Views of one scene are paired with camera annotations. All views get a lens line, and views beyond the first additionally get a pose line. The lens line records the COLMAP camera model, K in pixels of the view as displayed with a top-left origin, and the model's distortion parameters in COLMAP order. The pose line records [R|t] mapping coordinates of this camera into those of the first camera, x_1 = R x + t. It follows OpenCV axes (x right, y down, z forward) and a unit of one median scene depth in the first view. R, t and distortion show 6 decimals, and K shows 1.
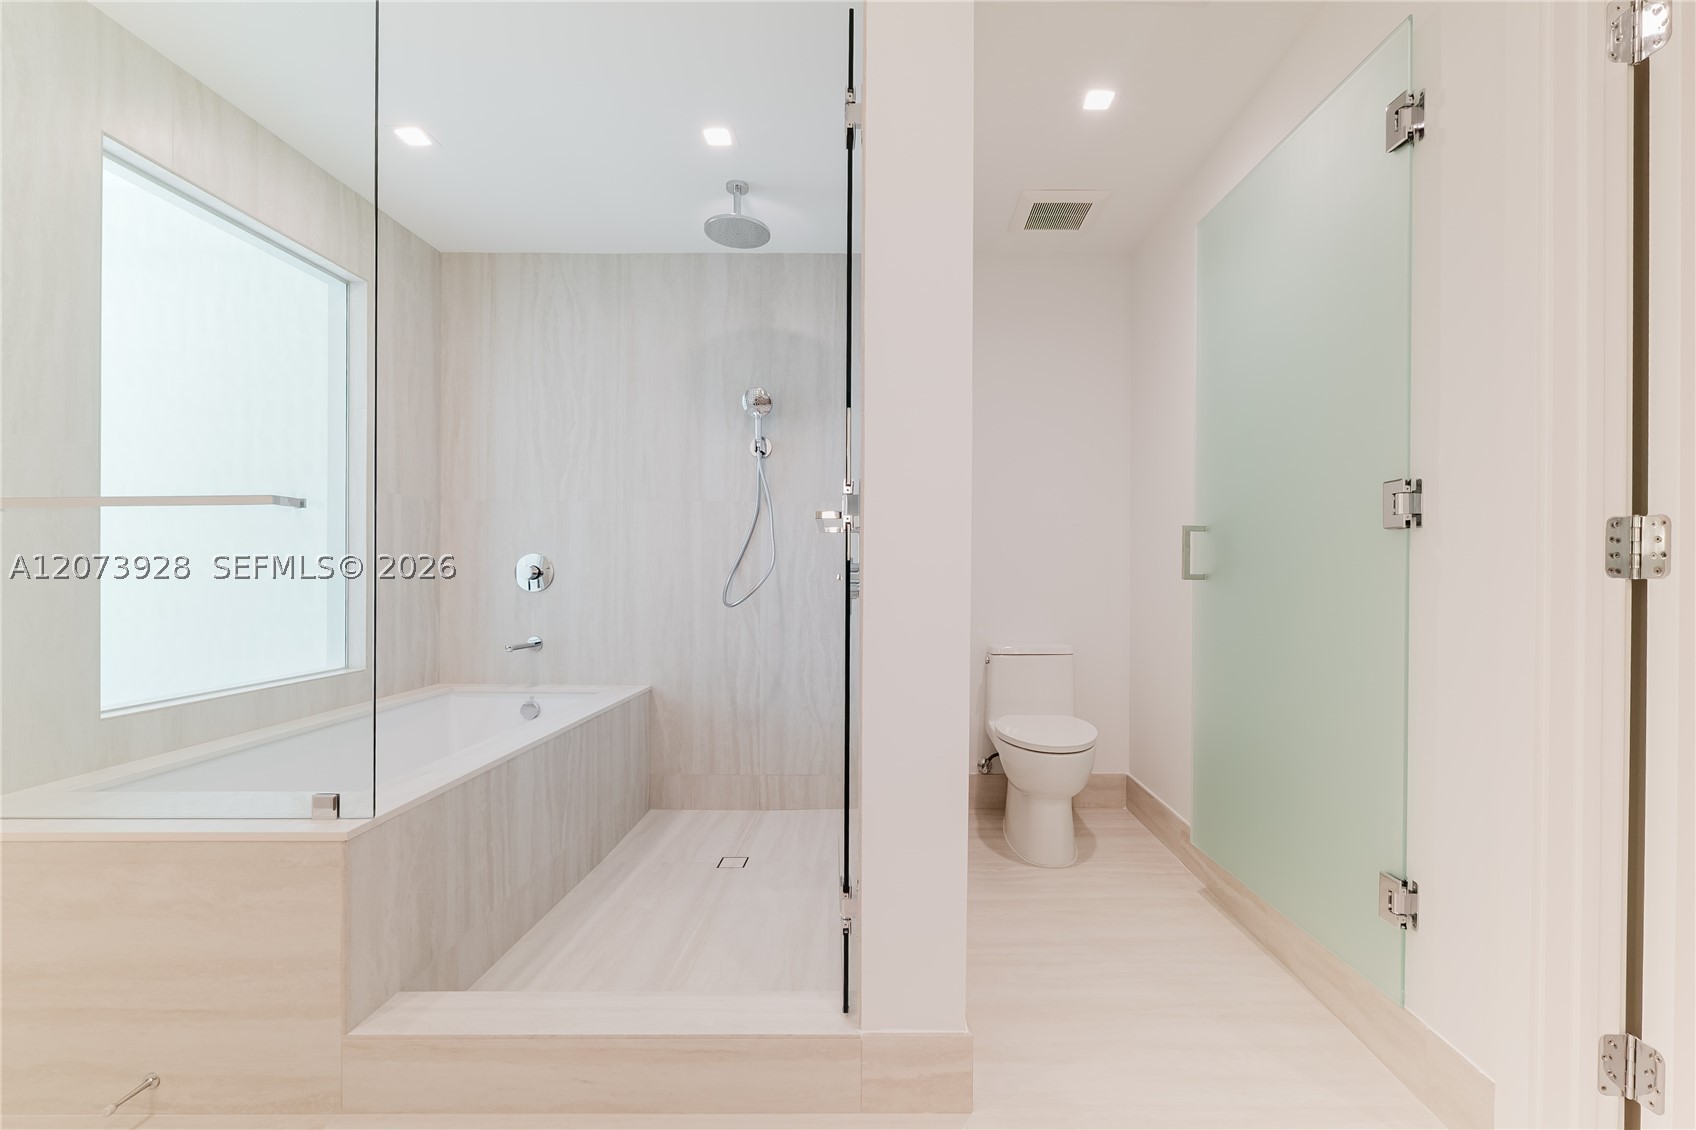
lens RADIAL K [[745.1, 0, 848.0], [0, 745.1, 565.0], [0, 0, 1]] dist [-0.000290, 0.000161]
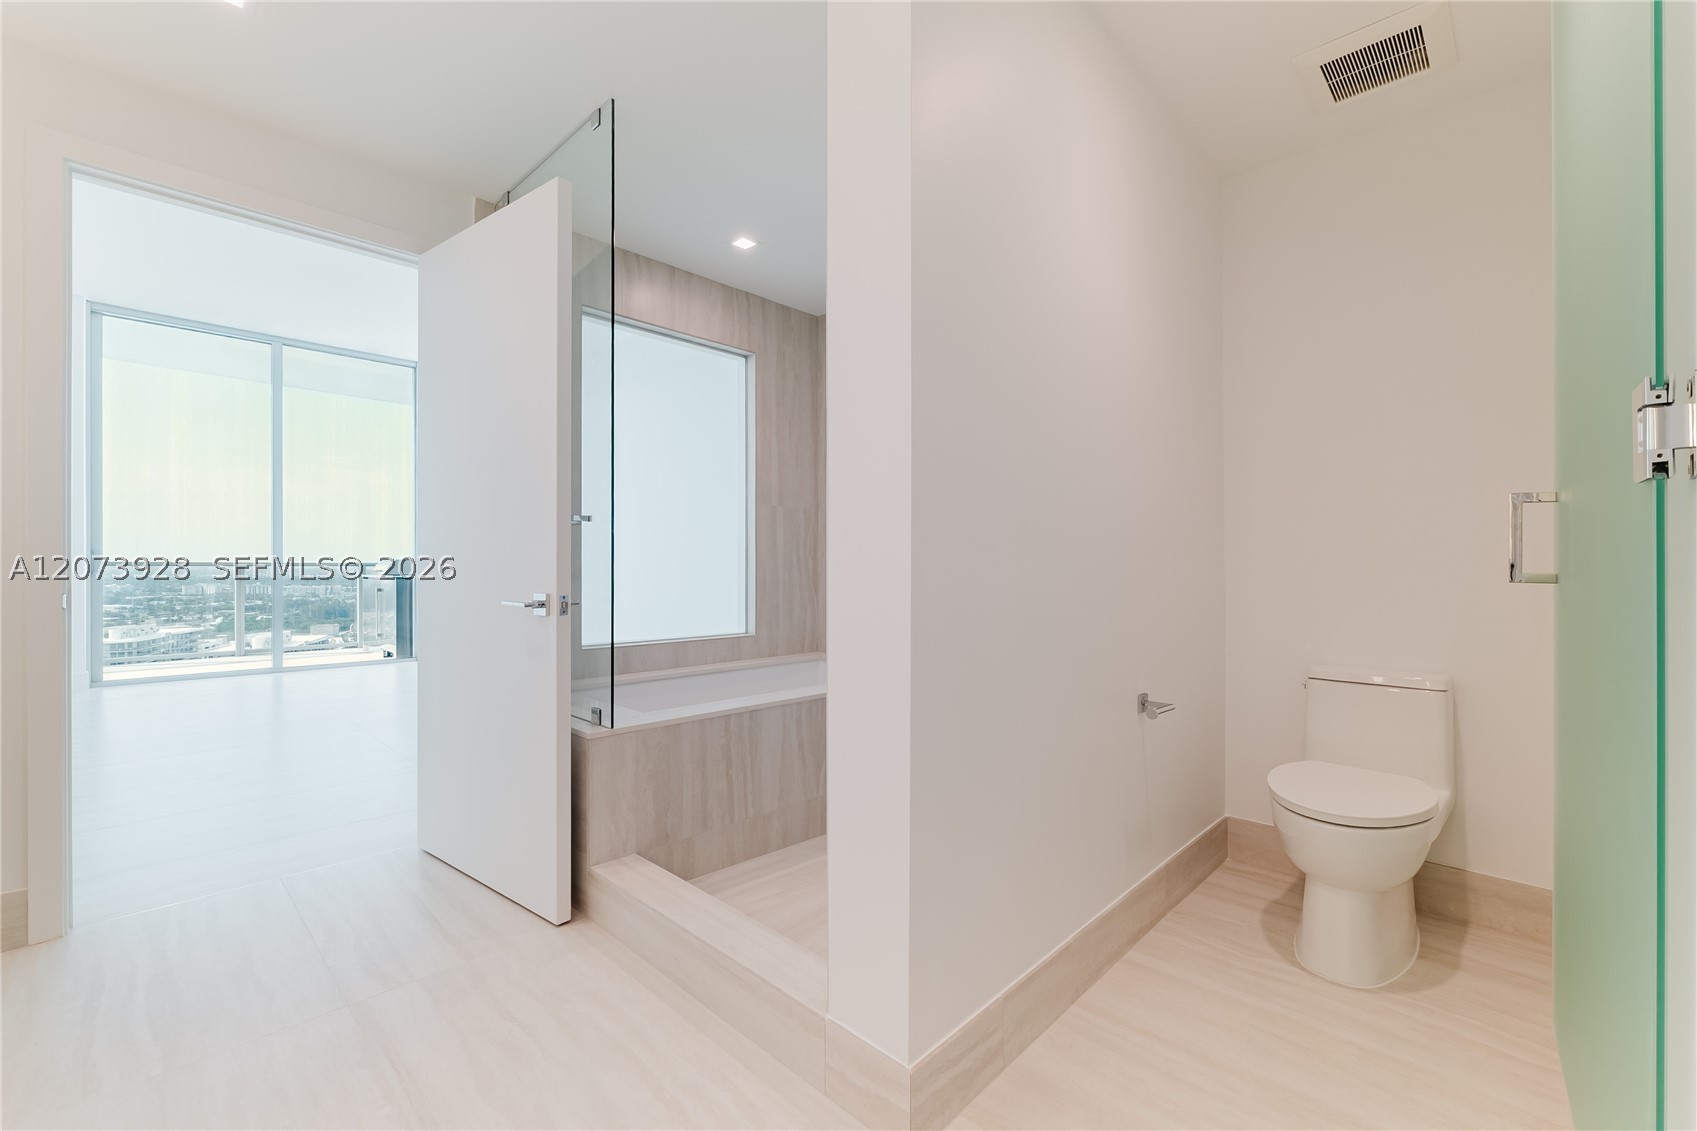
lens RADIAL K [[710.2, 0, 848.0], [0, 710.2, 560.8], [0, 0, 1]] dist [-0.002279, 0.000026]
pose [[0.722562, 0.001604, -0.691304, 0.513382], [-0.002319, 0.999997, -0.000104, 0.002992], [0.691302, 0.001679, 0.722564, 0.229553]]
